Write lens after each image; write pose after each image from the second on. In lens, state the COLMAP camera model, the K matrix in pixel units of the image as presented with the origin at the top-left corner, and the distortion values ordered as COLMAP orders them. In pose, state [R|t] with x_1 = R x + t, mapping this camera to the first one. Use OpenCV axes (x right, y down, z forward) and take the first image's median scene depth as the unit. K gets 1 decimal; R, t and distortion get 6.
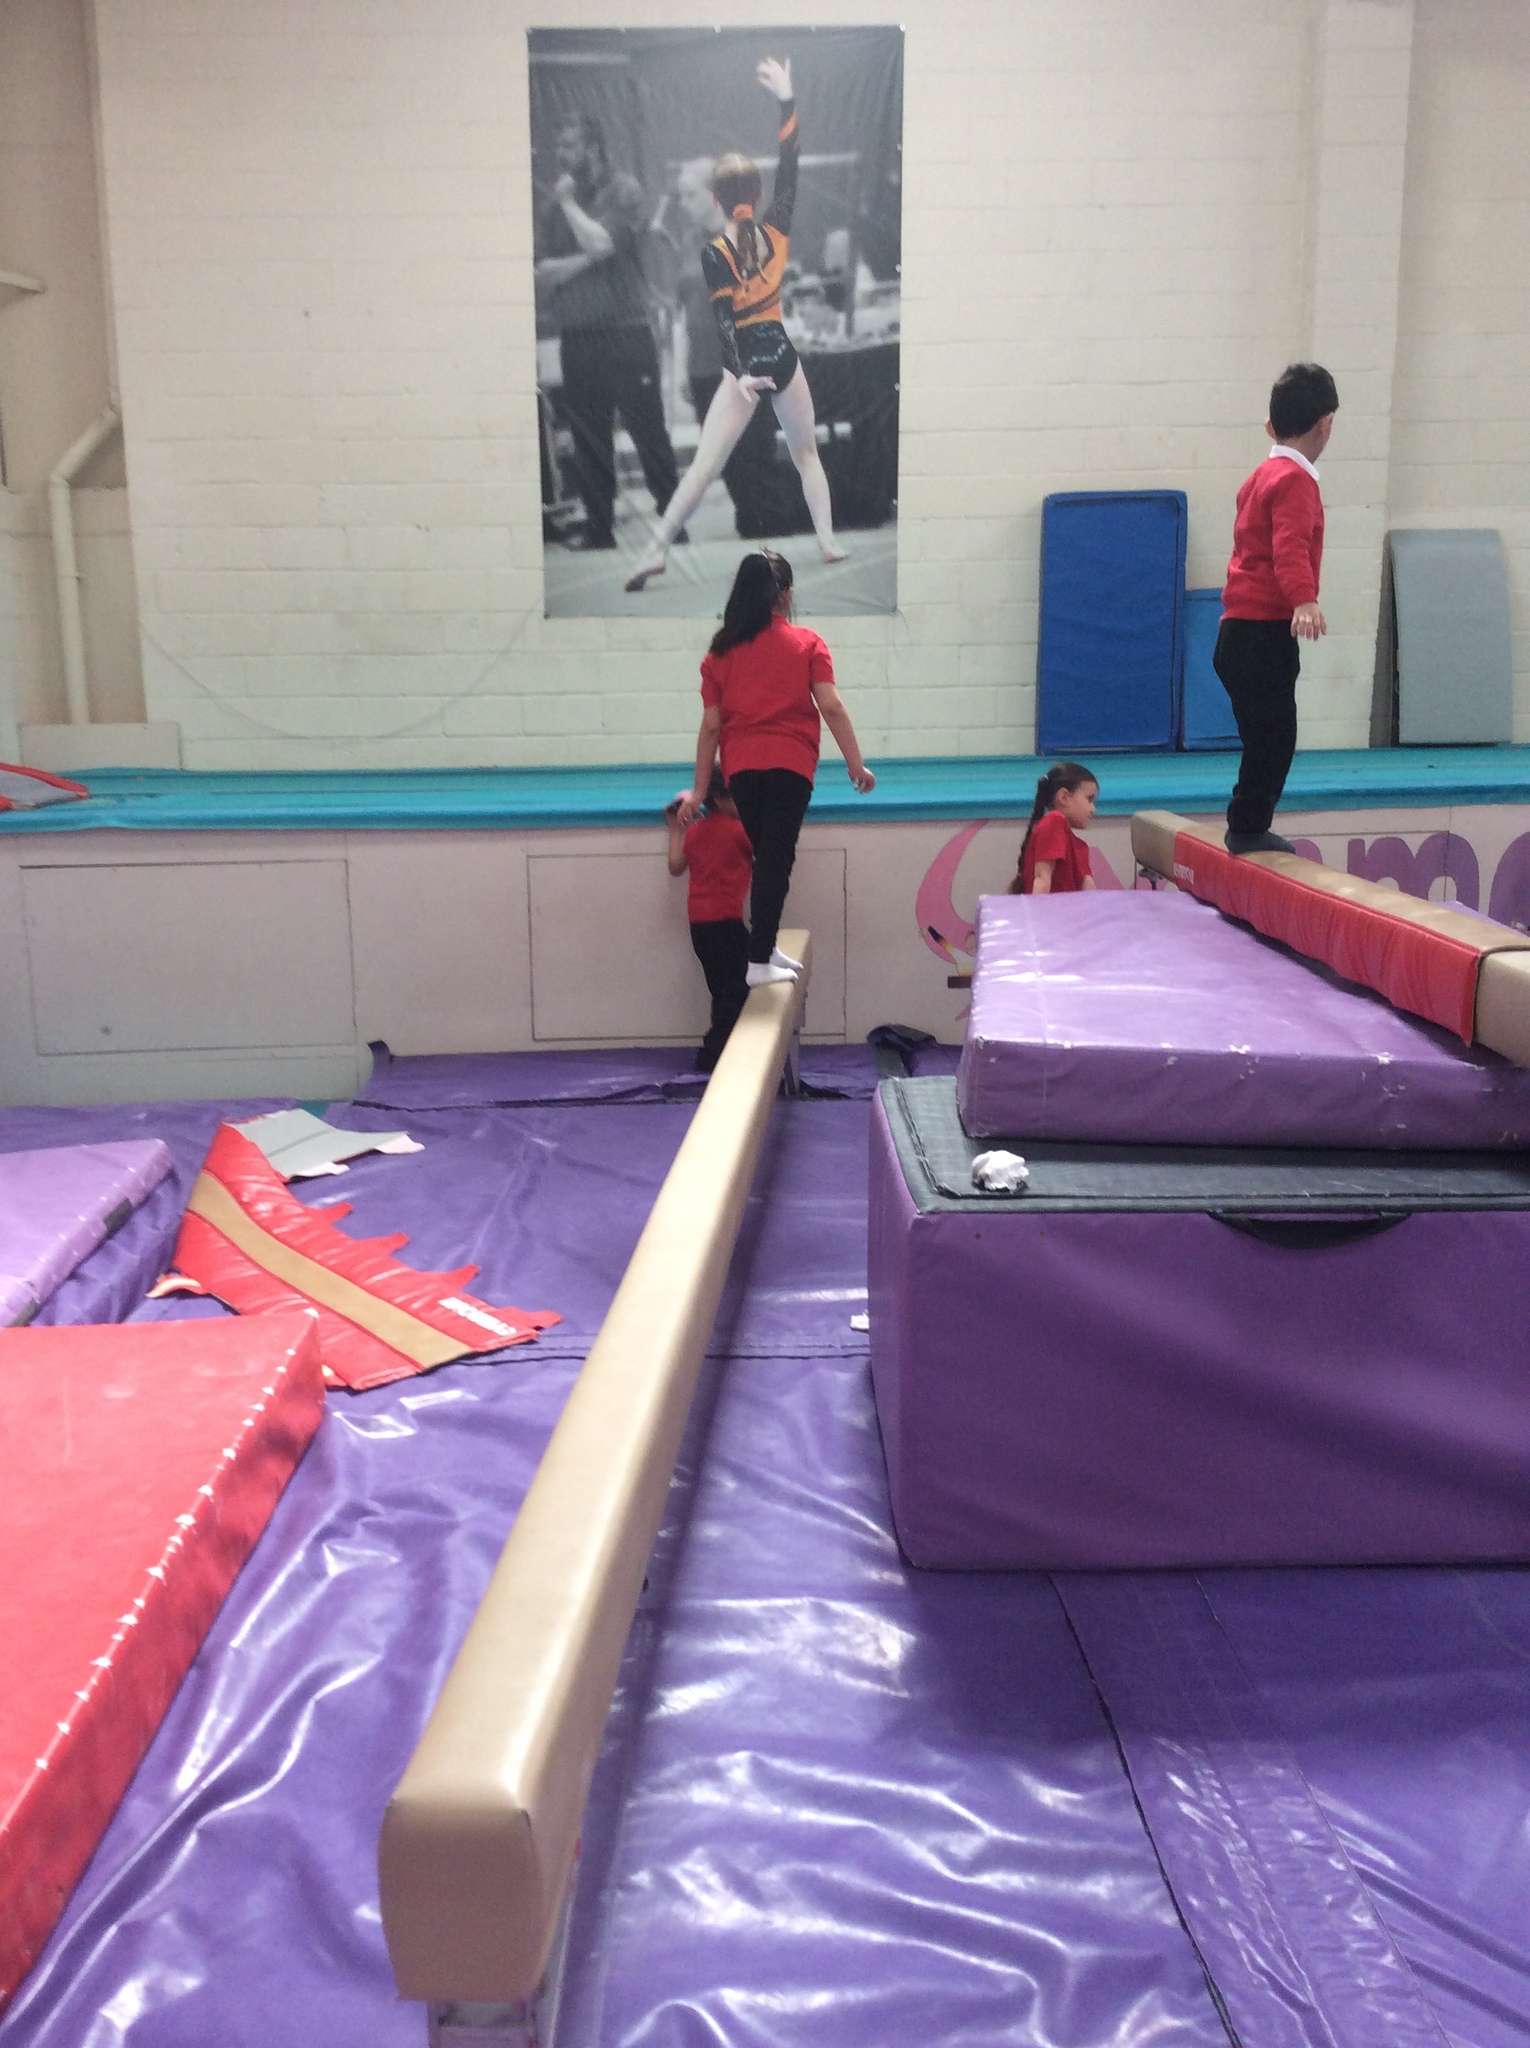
lens RADIAL K [[1856.4, 0, 736.0], [0, 1856.4, 1027.9], [0, 0, 1]] dist [0.154973, -0.331154]
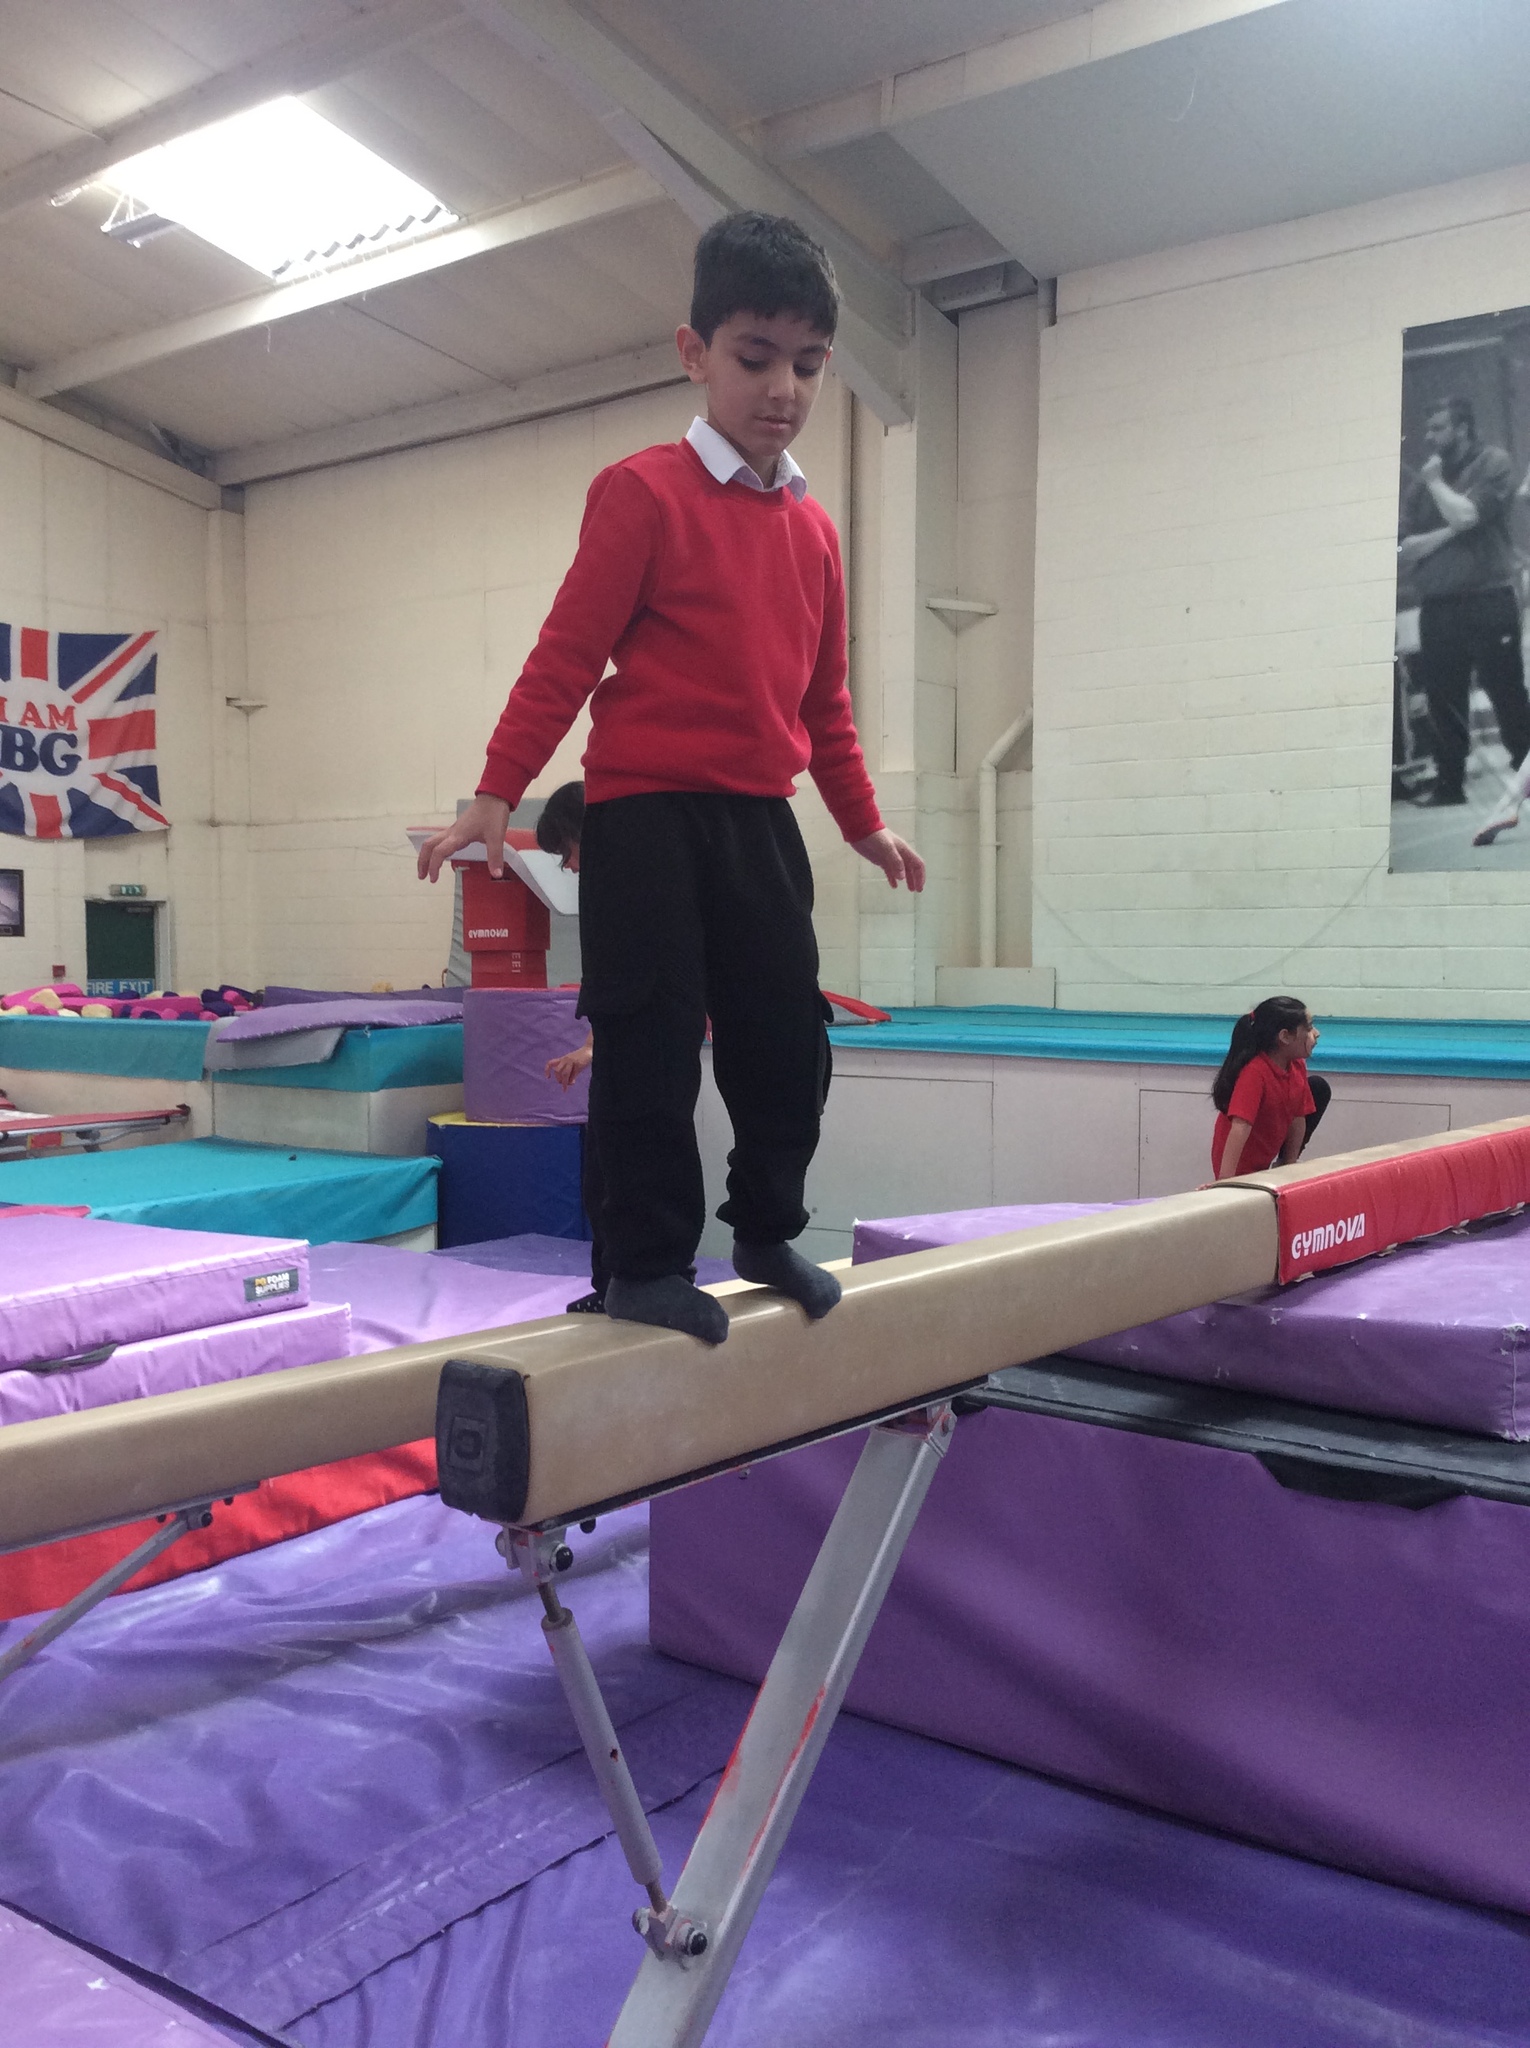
lens RADIAL K [[1875.1, 0, 808.1], [0, 1875.1, 1008.9], [0, 0, 1]] dist [0.171575, -0.332710]
pose [[0.807324, 0.037489, -0.588916, 0.254312], [-0.123743, 0.986547, -0.106834, 0.001277], [0.576988, 0.159124, 0.801102, 0.011132]]
